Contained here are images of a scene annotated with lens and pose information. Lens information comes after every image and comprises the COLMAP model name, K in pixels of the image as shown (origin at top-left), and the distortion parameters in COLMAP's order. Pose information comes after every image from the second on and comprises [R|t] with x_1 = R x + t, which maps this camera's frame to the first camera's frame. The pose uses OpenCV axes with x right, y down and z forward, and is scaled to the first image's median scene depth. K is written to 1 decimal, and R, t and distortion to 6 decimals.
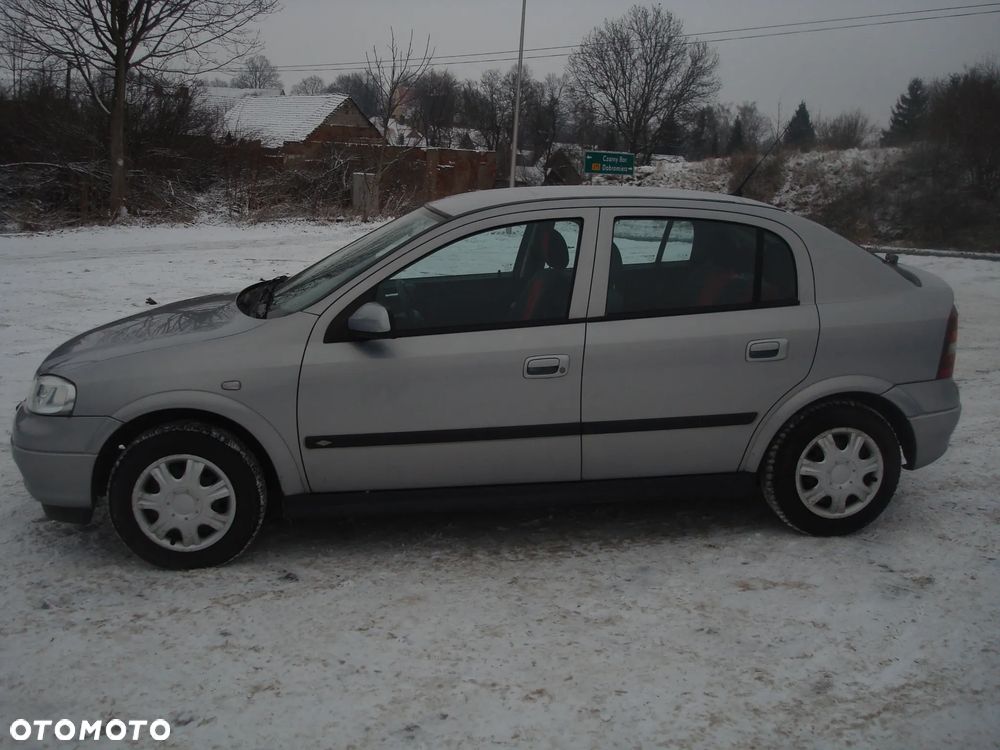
lens RADIAL K [[1036.3, 0, 495.4], [0, 1036.3, 341.9], [0, 0, 1]] dist [-0.091848, -0.070420]
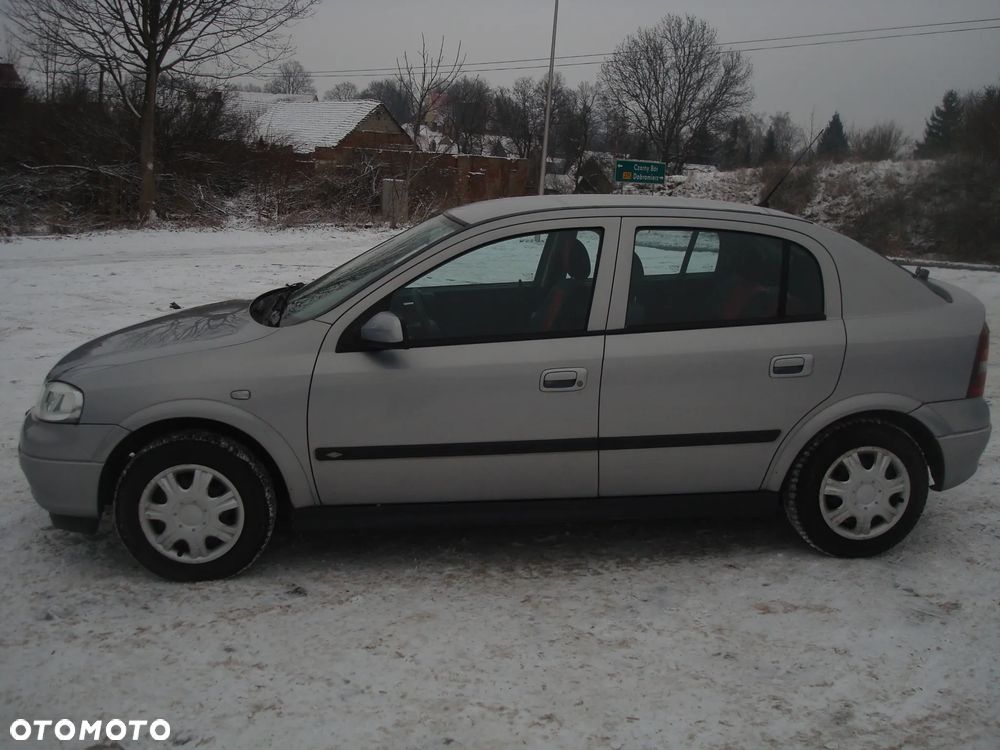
lens RADIAL K [[1035.8, 0, 505.1], [0, 1035.8, 351.0], [0, 0, 1]] dist [-0.093343, -0.060708]
pose [[0.999728, 0.013293, -0.019148, 0.012060], [-0.013265, 0.999911, 0.001621, -0.003983], [0.019168, -0.001367, 0.999815, 0.025364]]
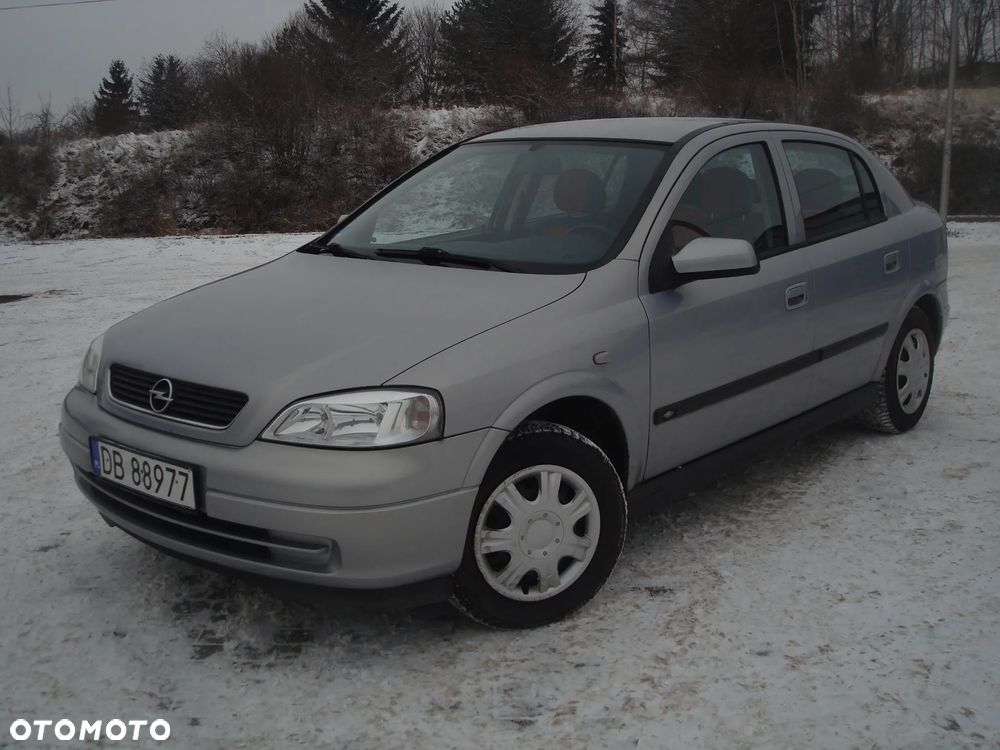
lens RADIAL K [[1142.2, 0, 500.8], [0, 1142.2, 333.0], [0, 0, 1]] dist [-0.044723, -0.166673]
pose [[0.745230, -0.126495, 0.654700, -0.806127], [0.139196, 0.989722, 0.032781, -0.014090], [-0.652117, 0.066702, 0.755178, 0.380687]]
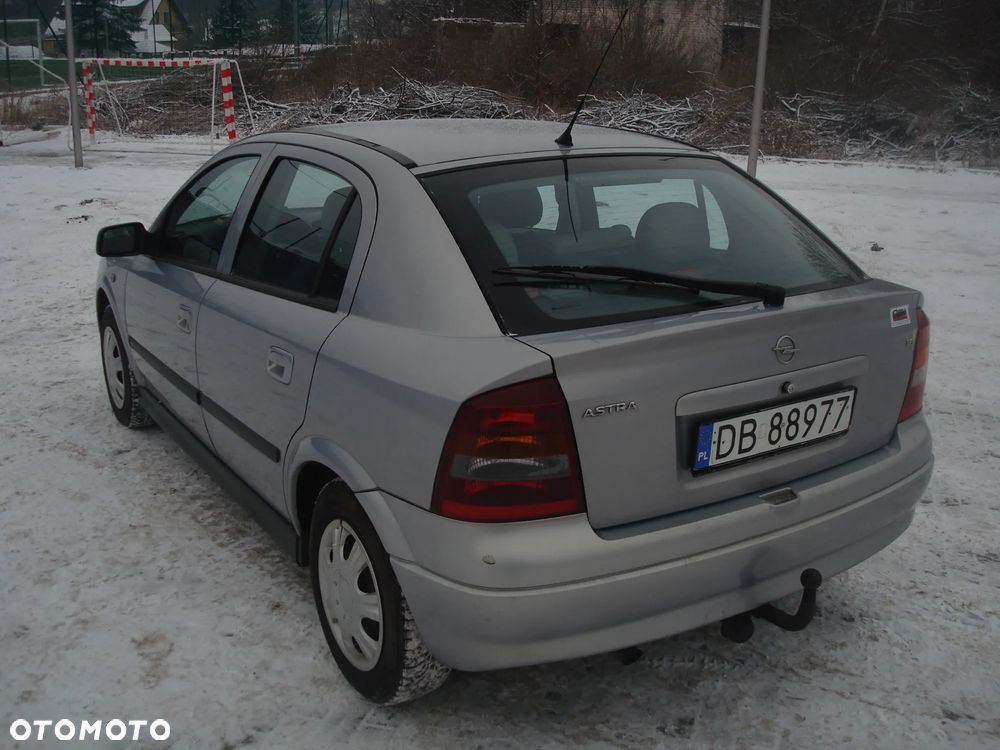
lens RADIAL K [[1035.8, 0, 505.1], [0, 1035.8, 351.0], [0, 0, 1]] dist [-0.093343, -0.060708]
pose [[0.426994, 0.227309, -0.875218, 0.916298], [-0.163121, 0.971373, 0.172700, -0.142231], [0.889420, 0.069024, 0.451849, 0.818872]]
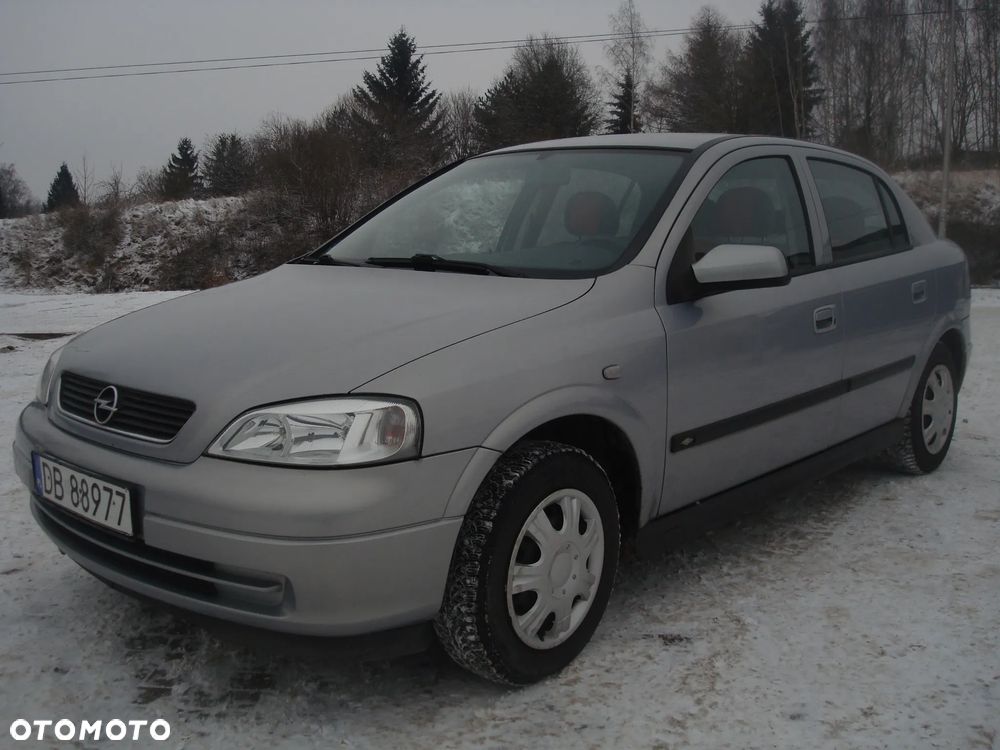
lens RADIAL K [[1036.3, 0, 495.4], [0, 1036.3, 341.9], [0, 0, 1]] dist [-0.091848, -0.070420]
pose [[0.765691, -0.082175, 0.637938, -0.690855], [0.120809, 0.992528, -0.017151, 0.023693], [-0.631762, 0.090201, 0.769897, 0.495141]]
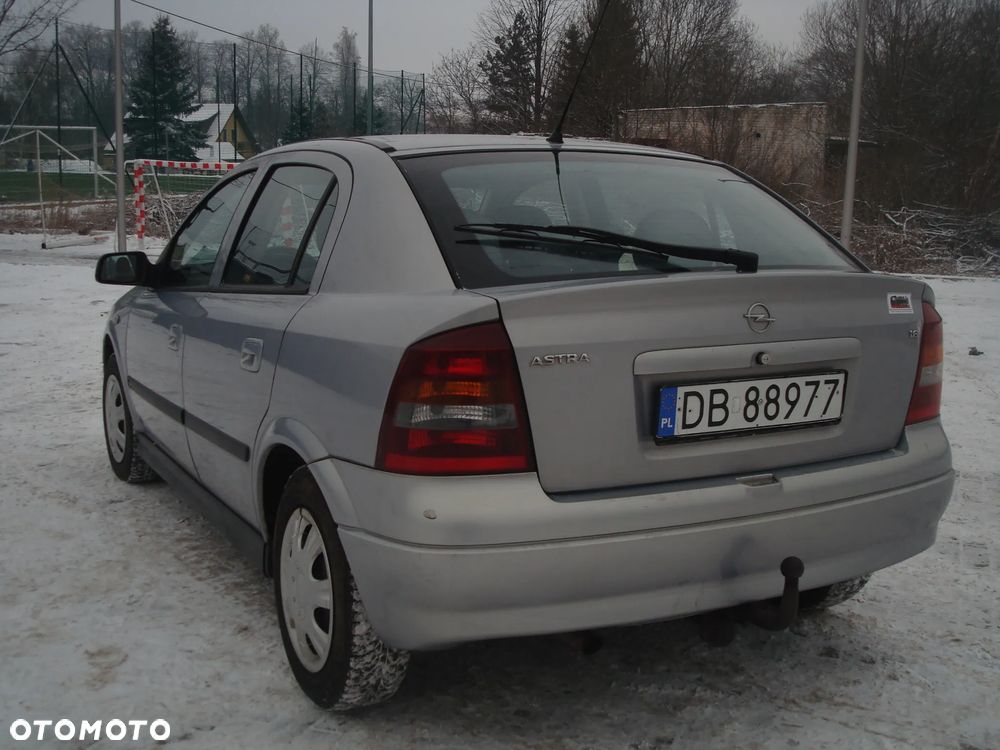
lens RADIAL K [[1142.2, 0, 512.8], [0, 1142.2, 351.4], [0, 0, 1]] dist [-0.064056, -0.080444]
pose [[0.360135, 0.113973, -0.925912, 0.992916], [-0.174097, 0.983284, 0.053319, -0.061678], [0.916511, 0.141997, 0.373958, 0.874992]]
